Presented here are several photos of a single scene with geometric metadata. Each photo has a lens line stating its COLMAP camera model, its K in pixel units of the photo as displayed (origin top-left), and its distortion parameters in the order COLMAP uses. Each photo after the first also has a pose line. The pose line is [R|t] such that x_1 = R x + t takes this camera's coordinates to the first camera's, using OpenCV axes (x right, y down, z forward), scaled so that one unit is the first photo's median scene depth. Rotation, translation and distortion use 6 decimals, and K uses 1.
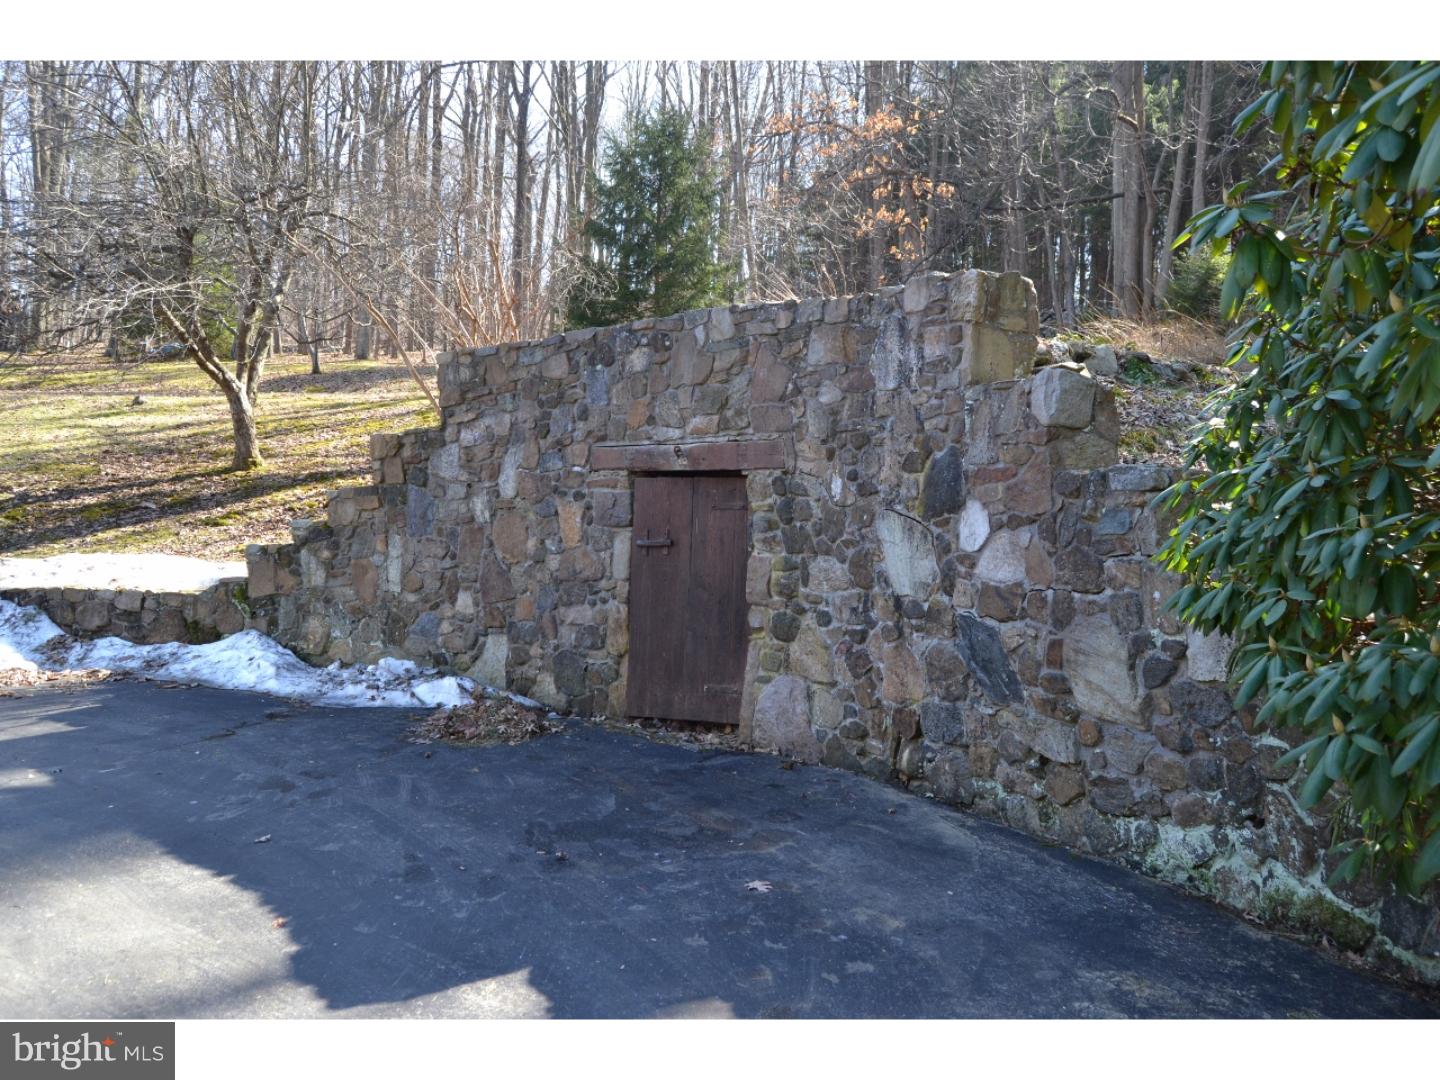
lens RADIAL K [[1184.5, 0, 719.3], [0, 1184.5, 533.7], [0, 0, 1]] dist [-0.018675, -0.001360]
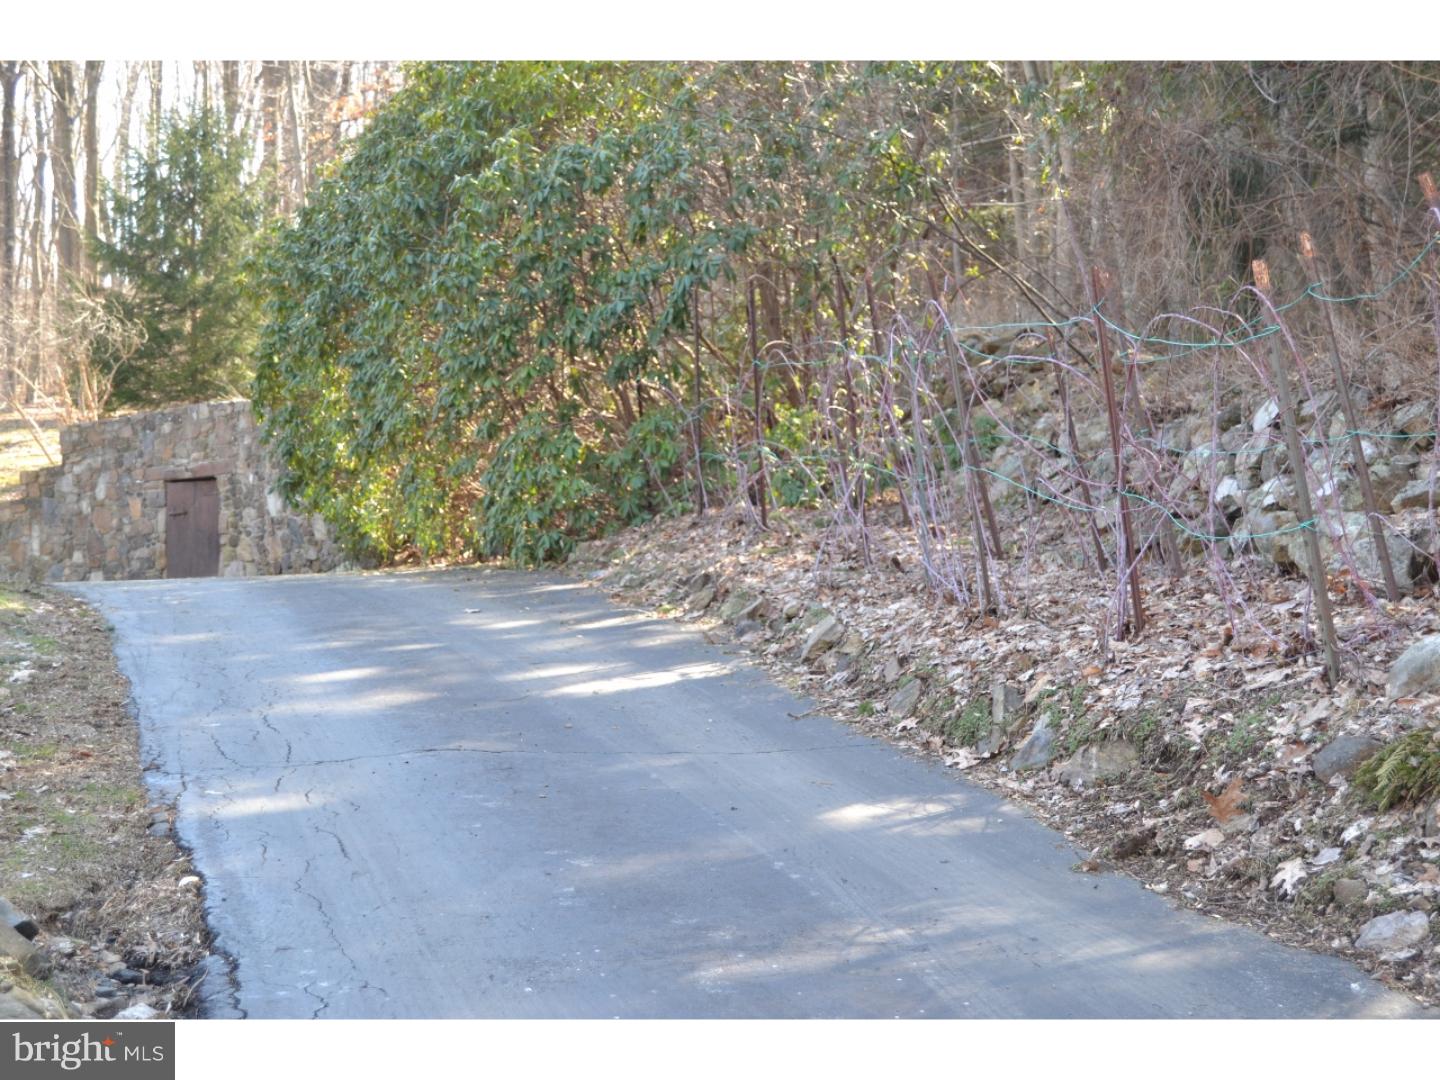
lens RADIAL K [[2538.2, 0, 717.5], [0, 2538.2, 542.8], [0, 0, 1]] dist [-0.014664, 0.000000]
pose [[0.989704, -0.036921, 0.138288, 0.251196], [0.048313, 0.995628, -0.079947, 0.433123], [-0.134732, 0.085805, 0.987160, -3.324741]]
